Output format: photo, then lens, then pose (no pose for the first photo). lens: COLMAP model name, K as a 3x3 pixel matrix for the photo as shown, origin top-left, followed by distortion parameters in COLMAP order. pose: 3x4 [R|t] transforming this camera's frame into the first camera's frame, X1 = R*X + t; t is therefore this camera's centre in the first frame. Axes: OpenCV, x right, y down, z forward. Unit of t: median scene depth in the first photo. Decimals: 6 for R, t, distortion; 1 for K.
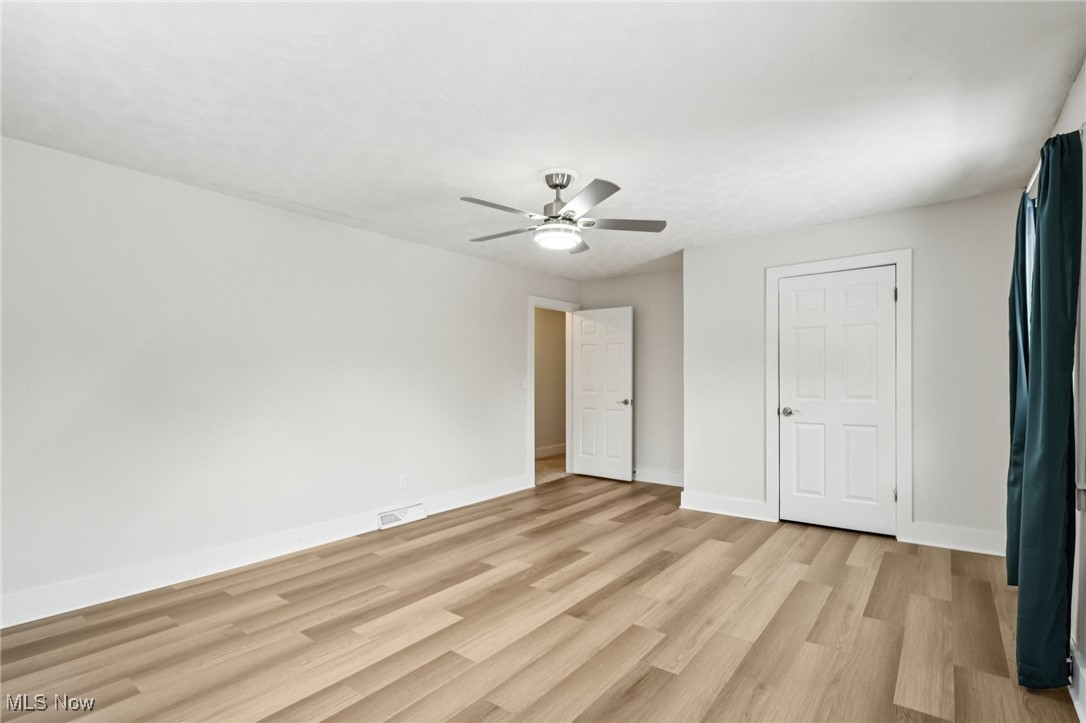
lens RADIAL K [[500.2, 0, 550.1], [0, 500.2, 377.1], [0, 0, 1]] dist [-0.011562, 0.000732]
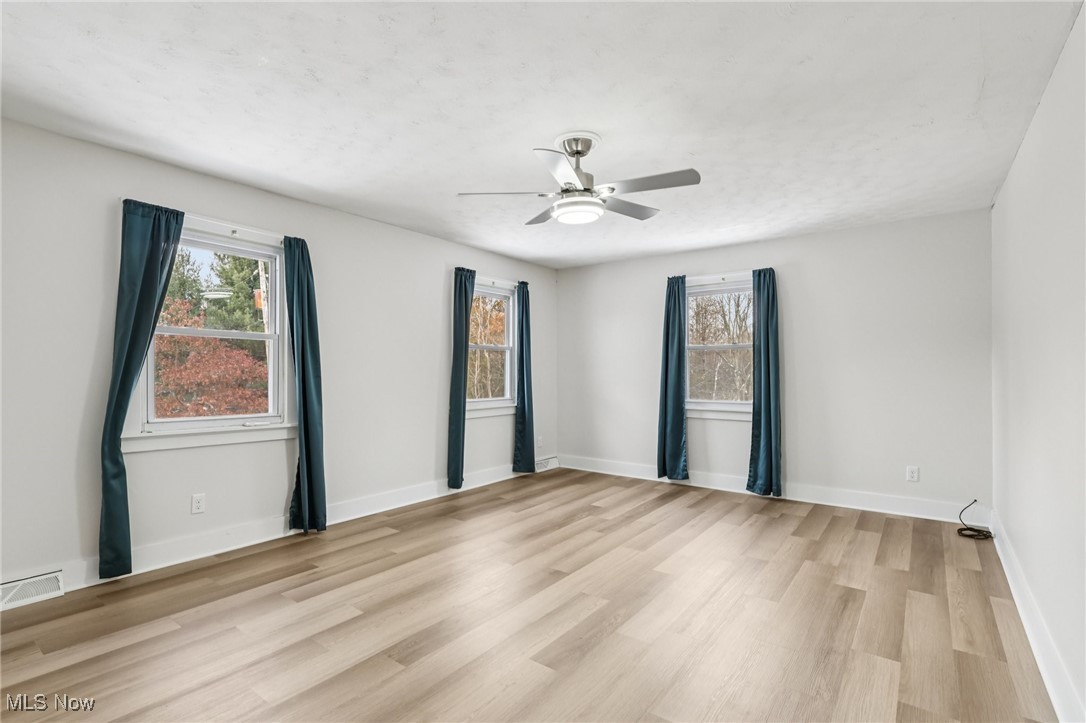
lens RADIAL K [[500.2, 0, 550.1], [0, 500.2, 377.1], [0, 0, 1]] dist [-0.011562, 0.000732]
pose [[-0.999788, 0.000986, -0.020580, 0.091367], [0.000776, 0.999948, 0.010201, 0.011091], [0.020589, 0.010183, -0.999736, 2.072626]]
